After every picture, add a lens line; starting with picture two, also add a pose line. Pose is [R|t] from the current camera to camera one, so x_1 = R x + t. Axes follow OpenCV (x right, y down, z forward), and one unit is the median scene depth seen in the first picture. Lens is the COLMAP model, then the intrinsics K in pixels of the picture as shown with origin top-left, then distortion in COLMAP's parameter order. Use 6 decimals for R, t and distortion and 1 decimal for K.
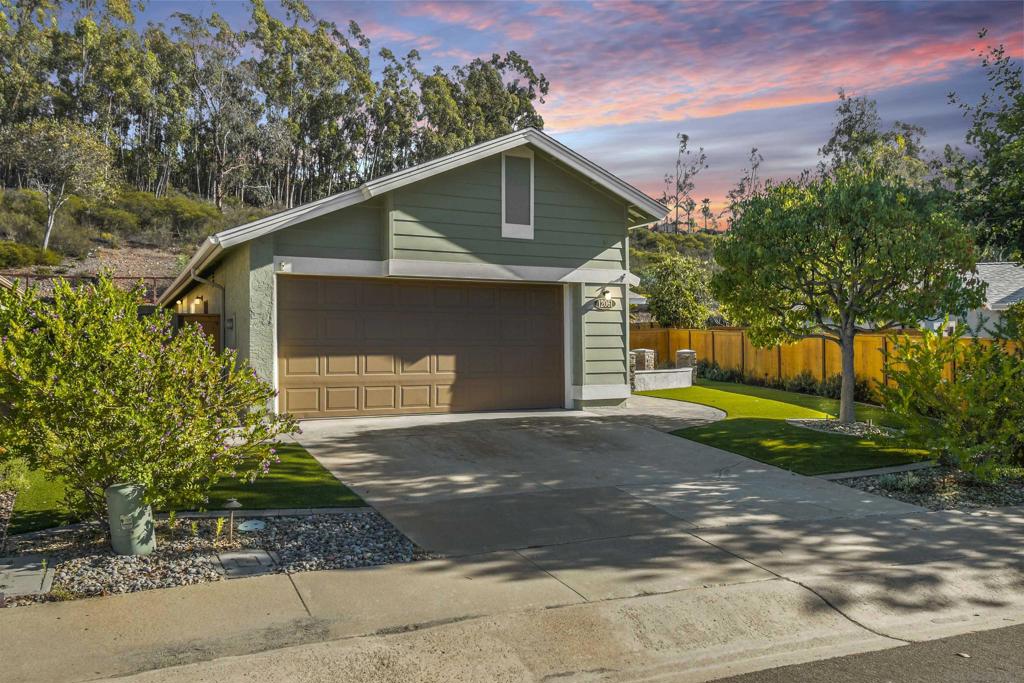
lens RADIAL K [[815.8, 0, 511.4], [0, 815.8, 343.2], [0, 0, 1]] dist [0.000927, 0.004561]
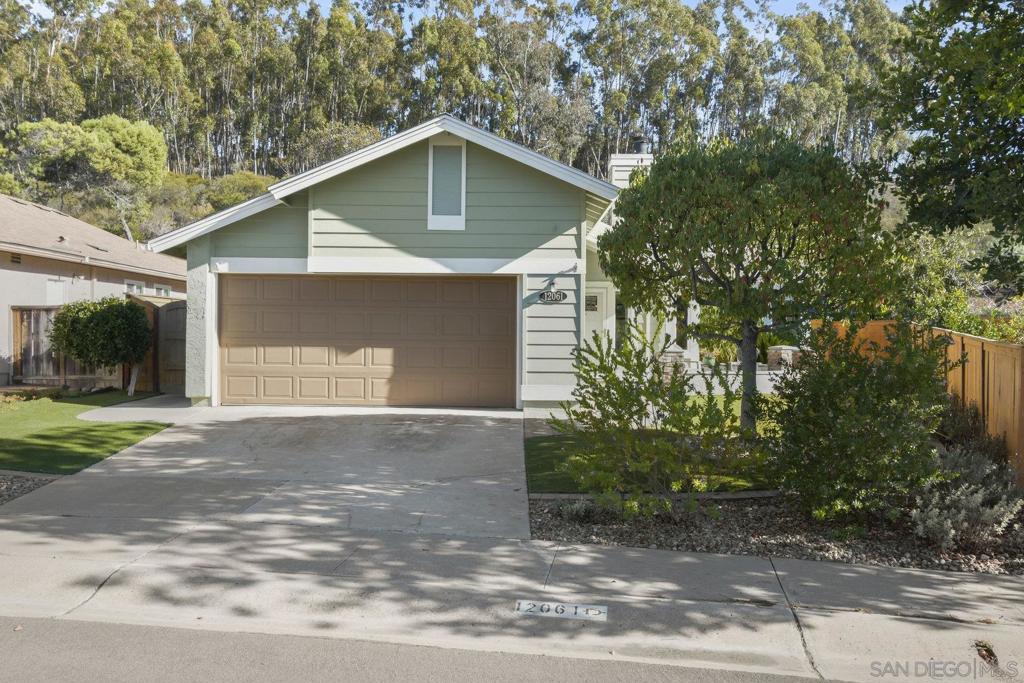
lens RADIAL K [[930.0, 0, 511.5], [0, 930.0, 336.7], [0, 0, 1]] dist [0.006659, -0.014197]
pose [[0.870299, 0.017326, -0.492220, 0.620148], [-0.013453, 0.999844, 0.011407, -0.015259], [0.492341, -0.003306, 0.870396, 0.075197]]
